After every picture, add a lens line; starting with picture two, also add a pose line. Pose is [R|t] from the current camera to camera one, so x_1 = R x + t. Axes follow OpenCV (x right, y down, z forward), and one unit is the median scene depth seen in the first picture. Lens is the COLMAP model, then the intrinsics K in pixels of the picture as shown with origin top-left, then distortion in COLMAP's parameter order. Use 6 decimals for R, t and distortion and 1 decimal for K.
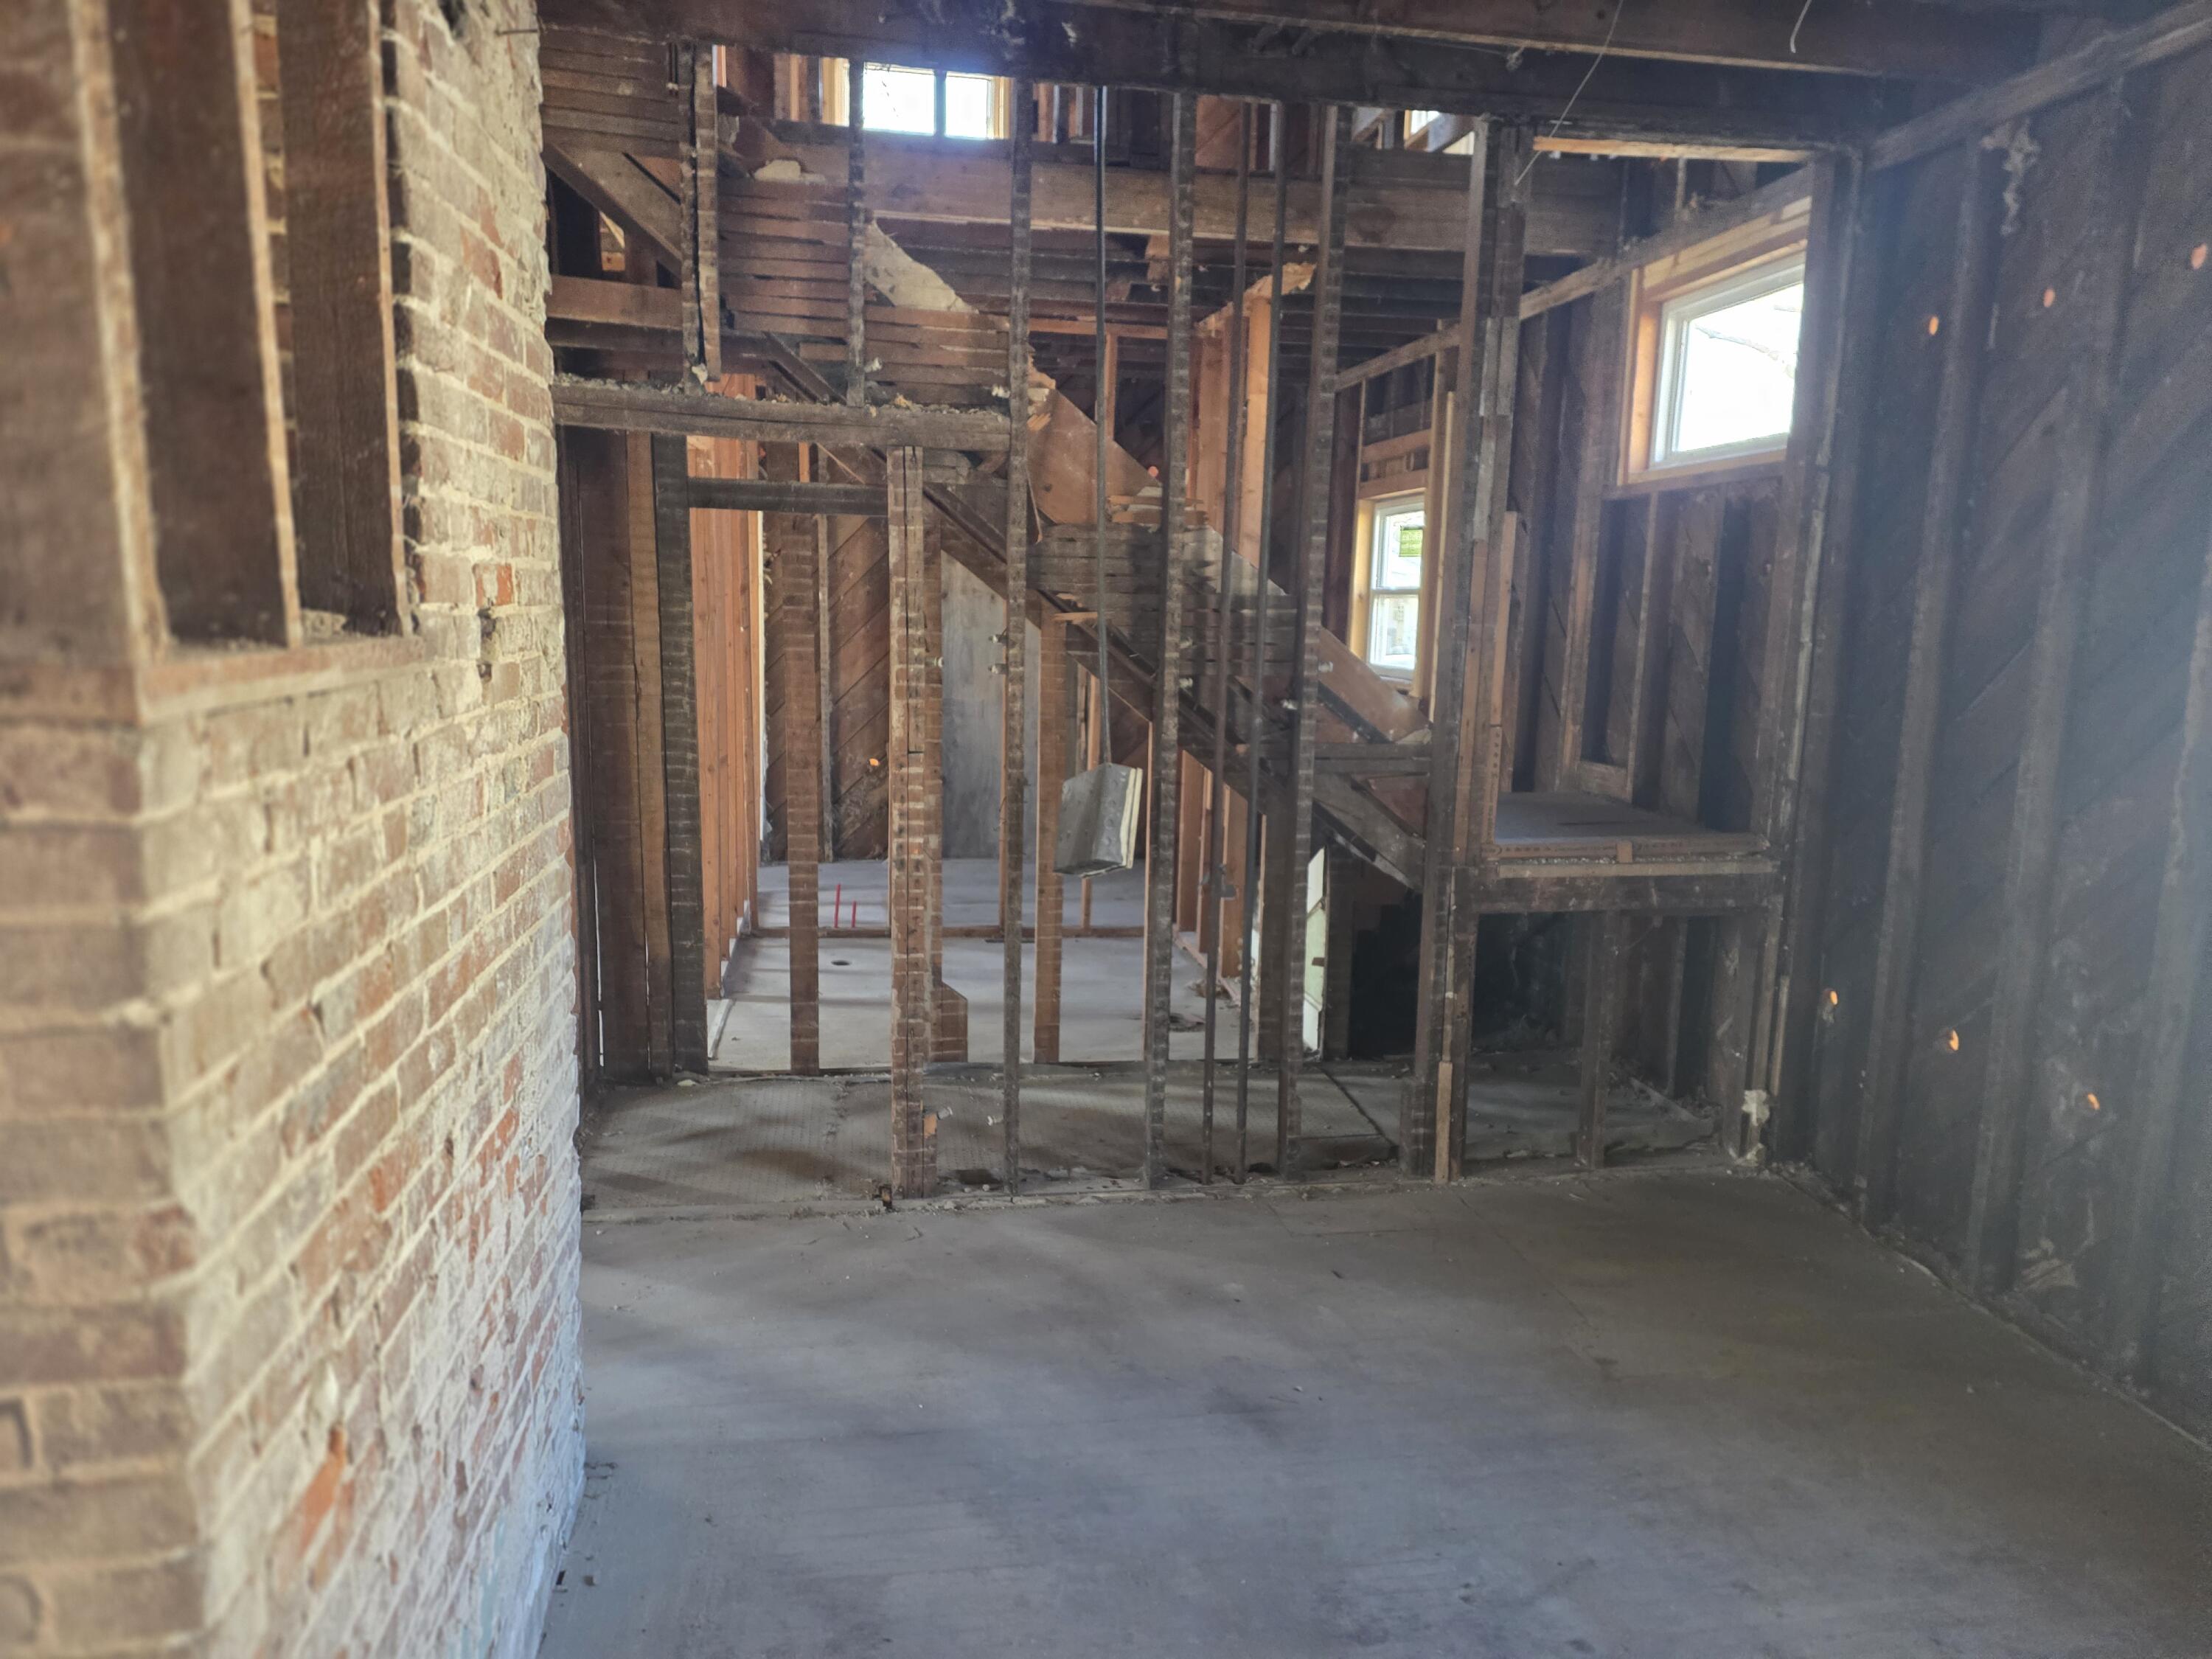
lens RADIAL K [[1472.2, 0, 1108.9], [0, 1472.2, 822.8], [0, 0, 1]] dist [0.110536, -0.082527]
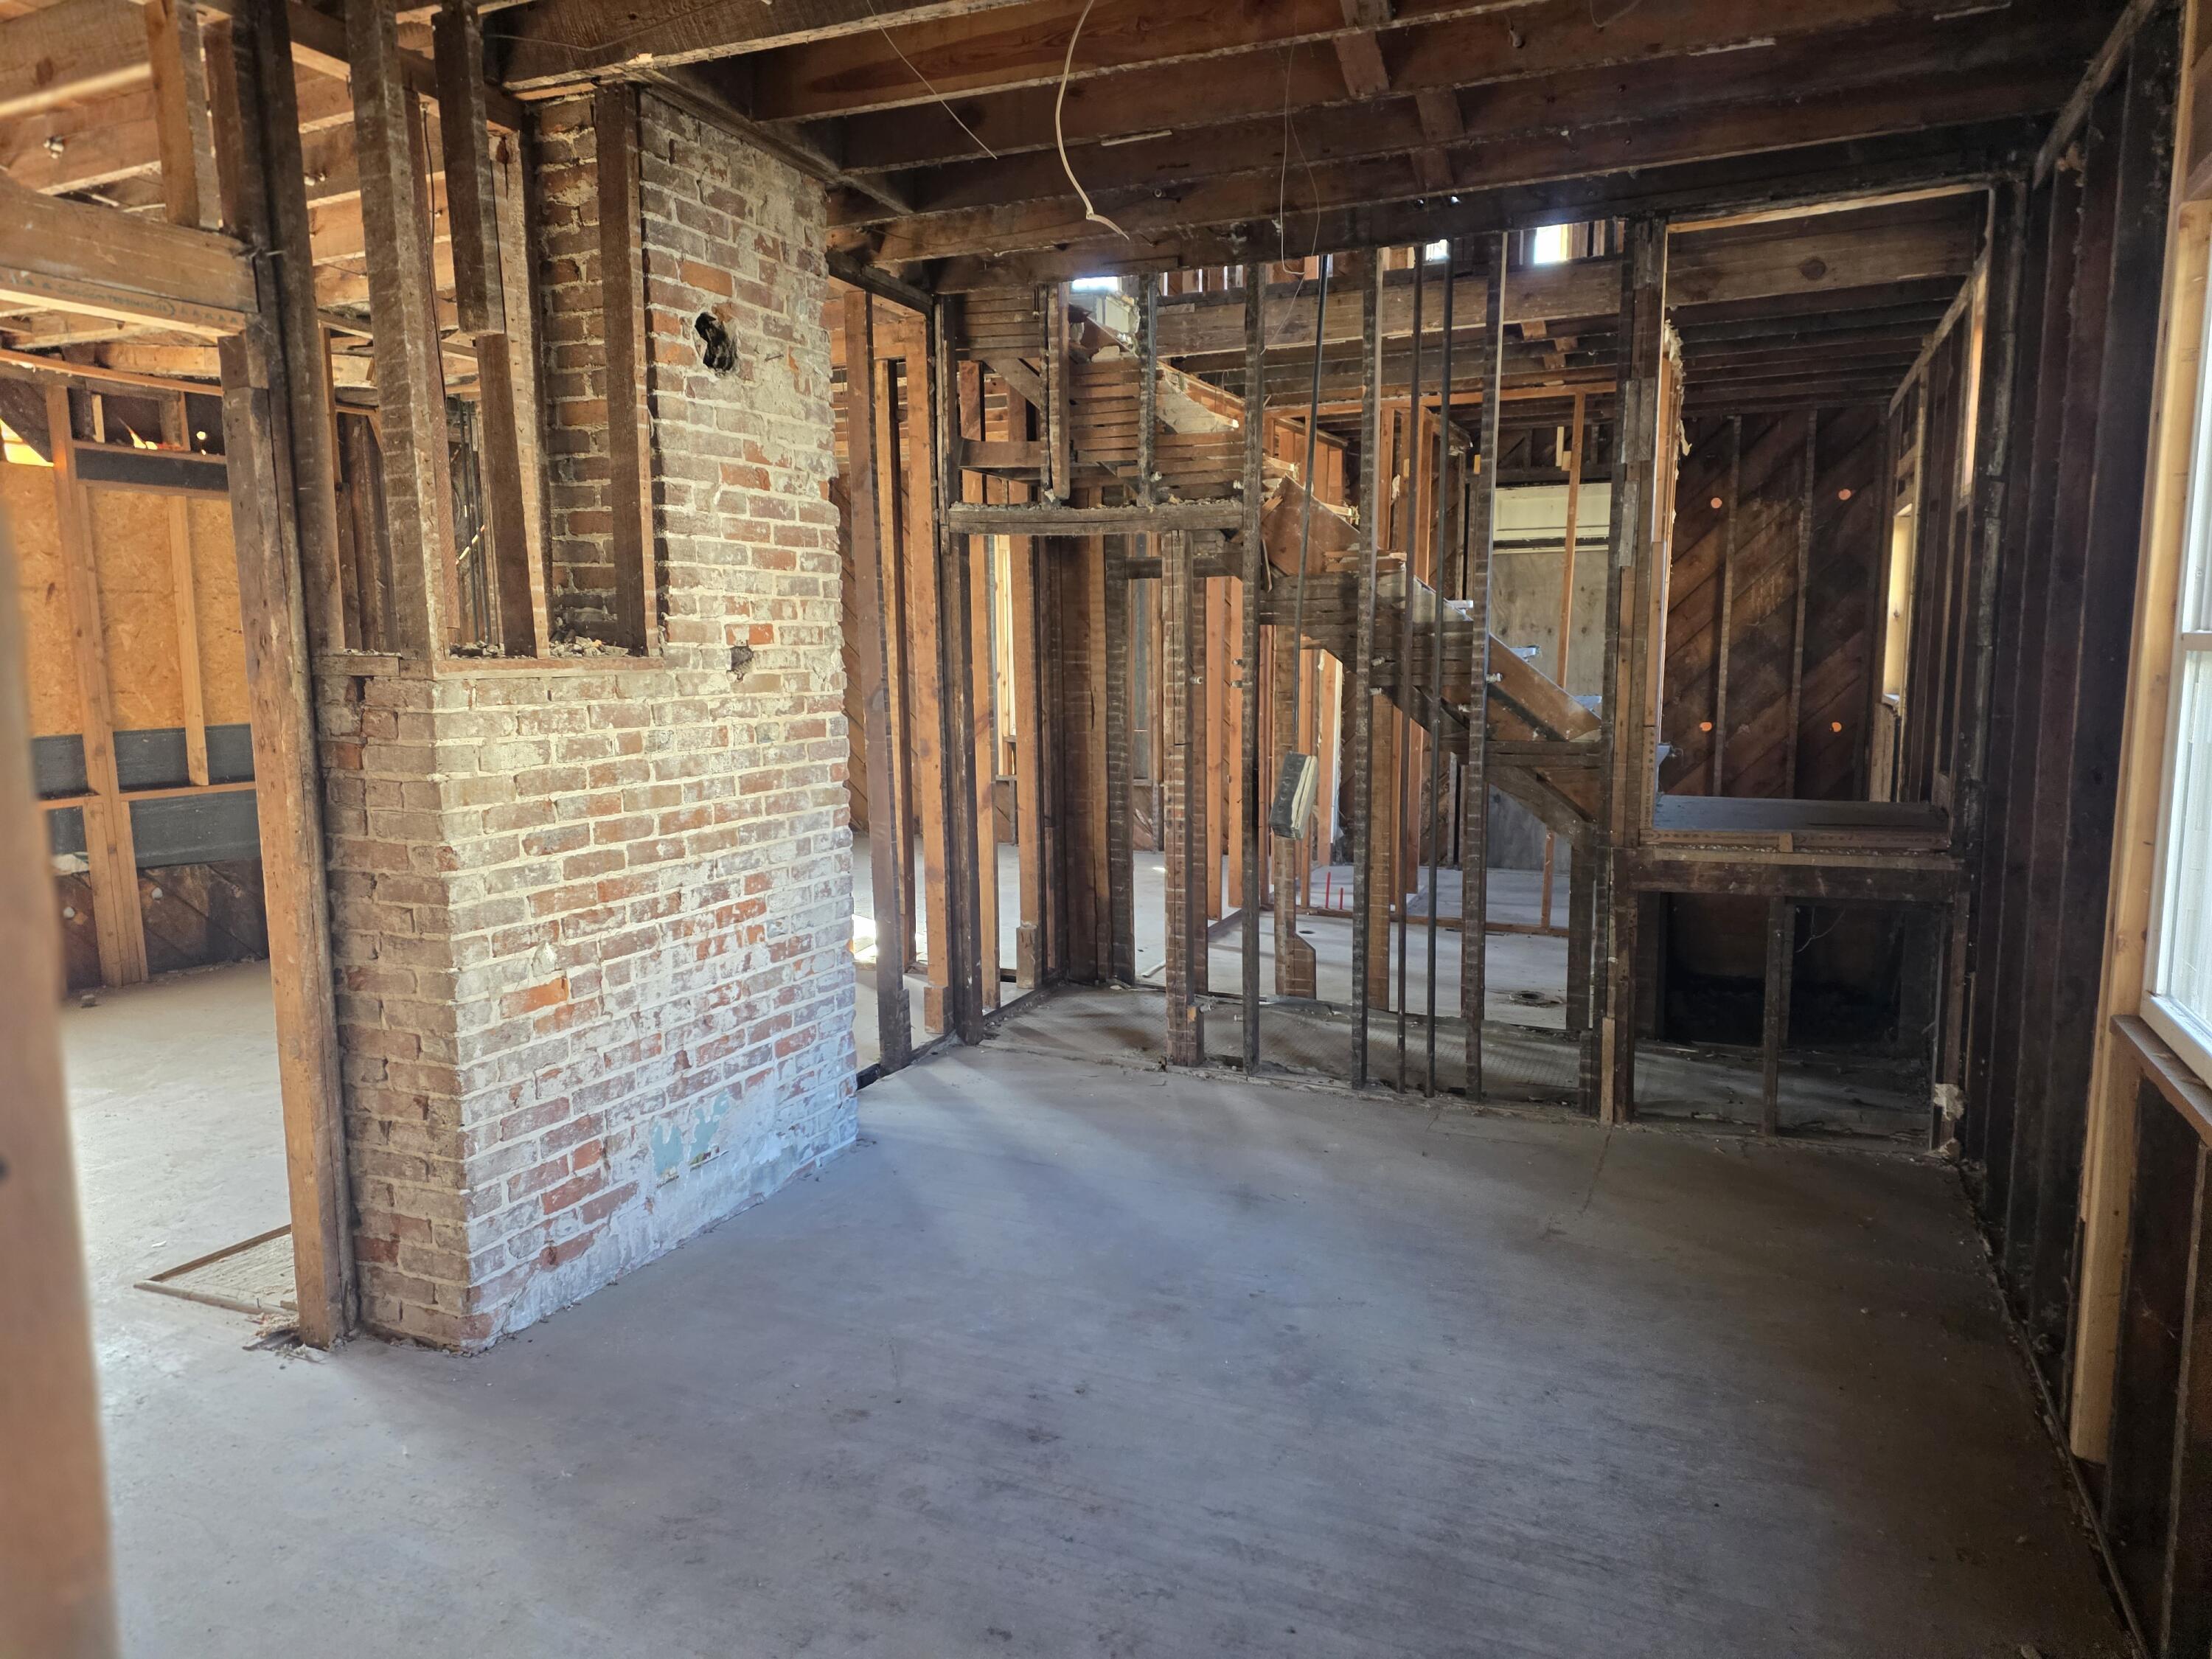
lens RADIAL K [[1445.7, 0, 1097.6], [0, 1445.7, 830.0], [0, 0, 1]] dist [0.141377, -0.181039]
pose [[0.830406, 0.037716, -0.555880, 0.537844], [-0.053200, 0.998515, -0.011724, 0.050741], [0.554612, 0.039308, 0.831180, -0.178429]]
